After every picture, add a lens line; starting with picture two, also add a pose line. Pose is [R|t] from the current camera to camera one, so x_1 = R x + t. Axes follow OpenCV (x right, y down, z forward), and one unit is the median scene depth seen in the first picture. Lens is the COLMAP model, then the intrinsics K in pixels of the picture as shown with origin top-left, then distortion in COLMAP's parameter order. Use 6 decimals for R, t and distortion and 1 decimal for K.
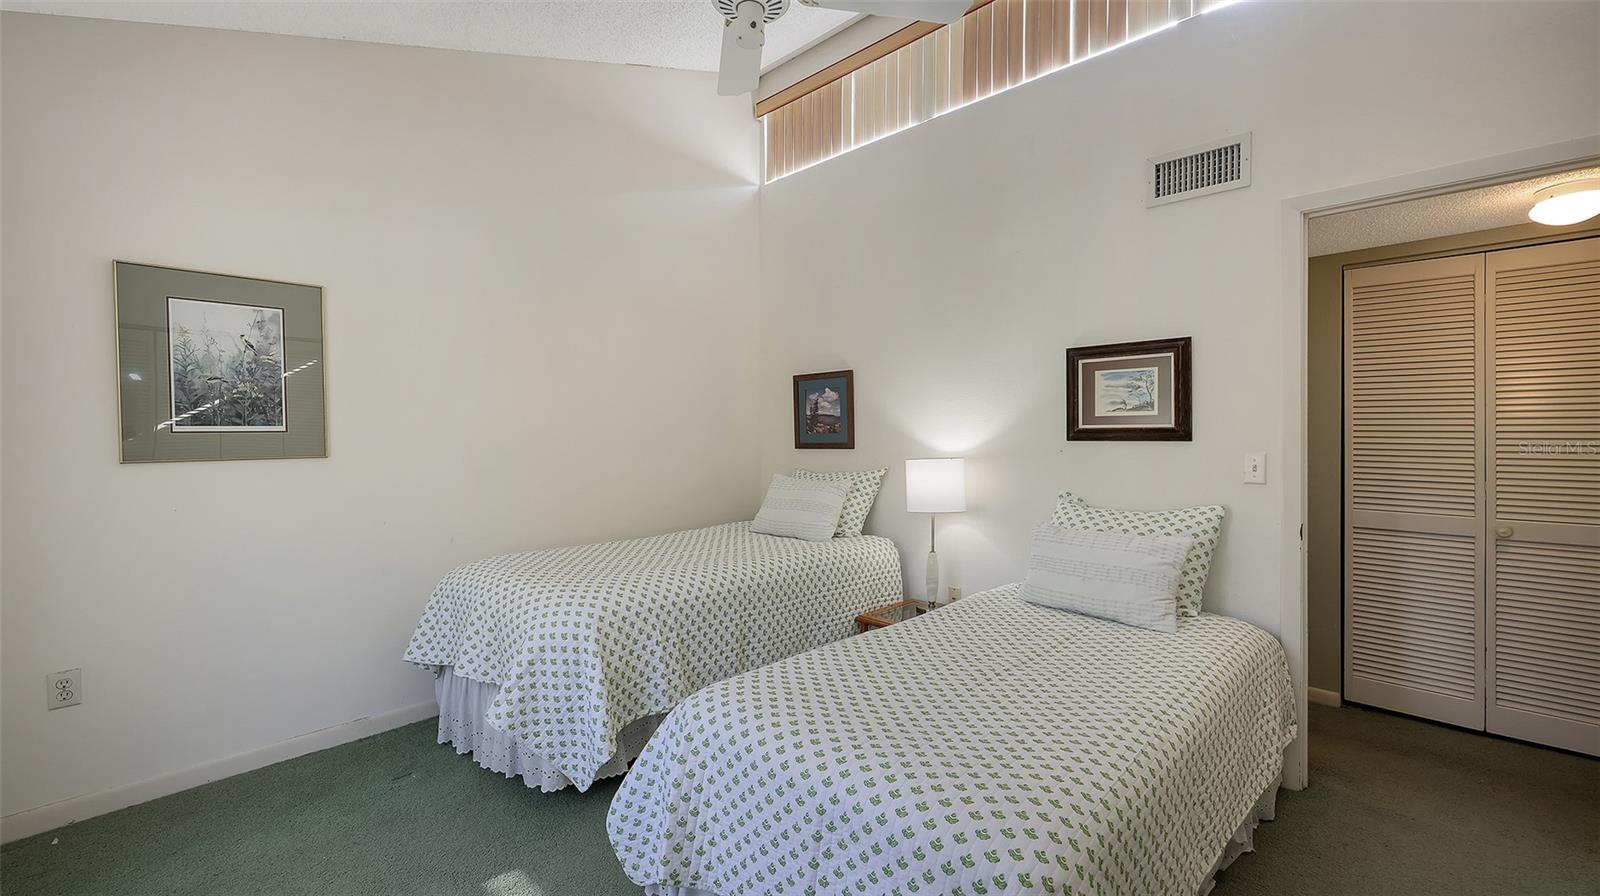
lens RADIAL K [[645.3, 0, 795.5], [0, 645.3, 445.9], [0, 0, 1]] dist [0.001866, -0.000350]
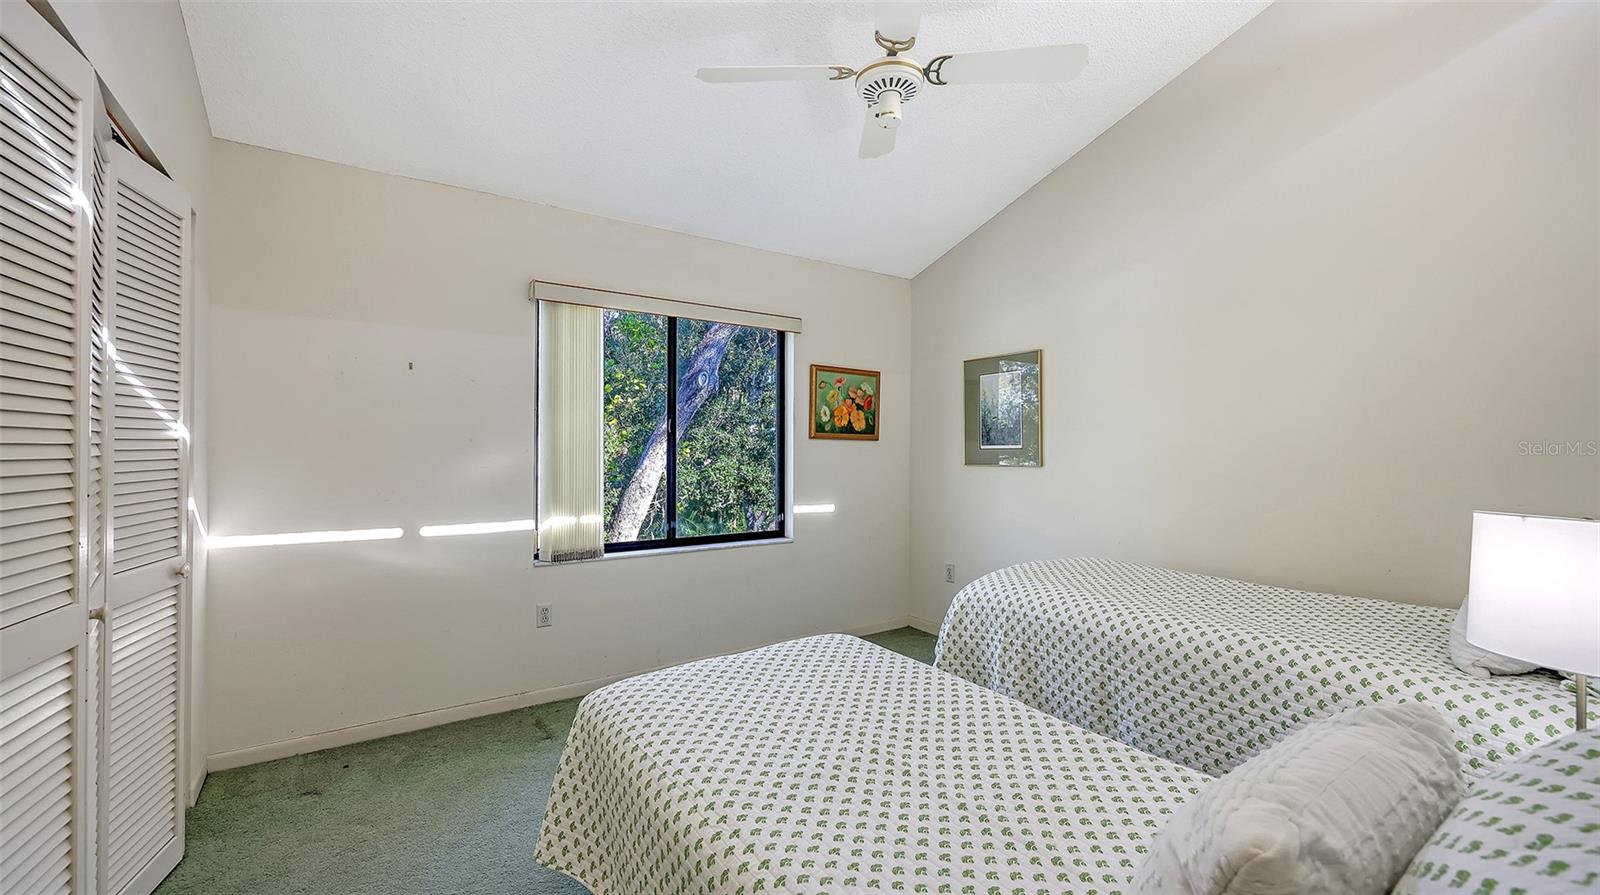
lens RADIAL K [[648.7, 0, 790.8], [0, 648.7, 440.9], [0, 0, 1]] dist [0.001195, -0.000141]
pose [[-0.202615, -0.011522, -0.979191, 0.698850], [-0.018457, 0.999798, -0.007946, -0.015239], [0.979084, 0.016463, -0.202787, 0.642208]]
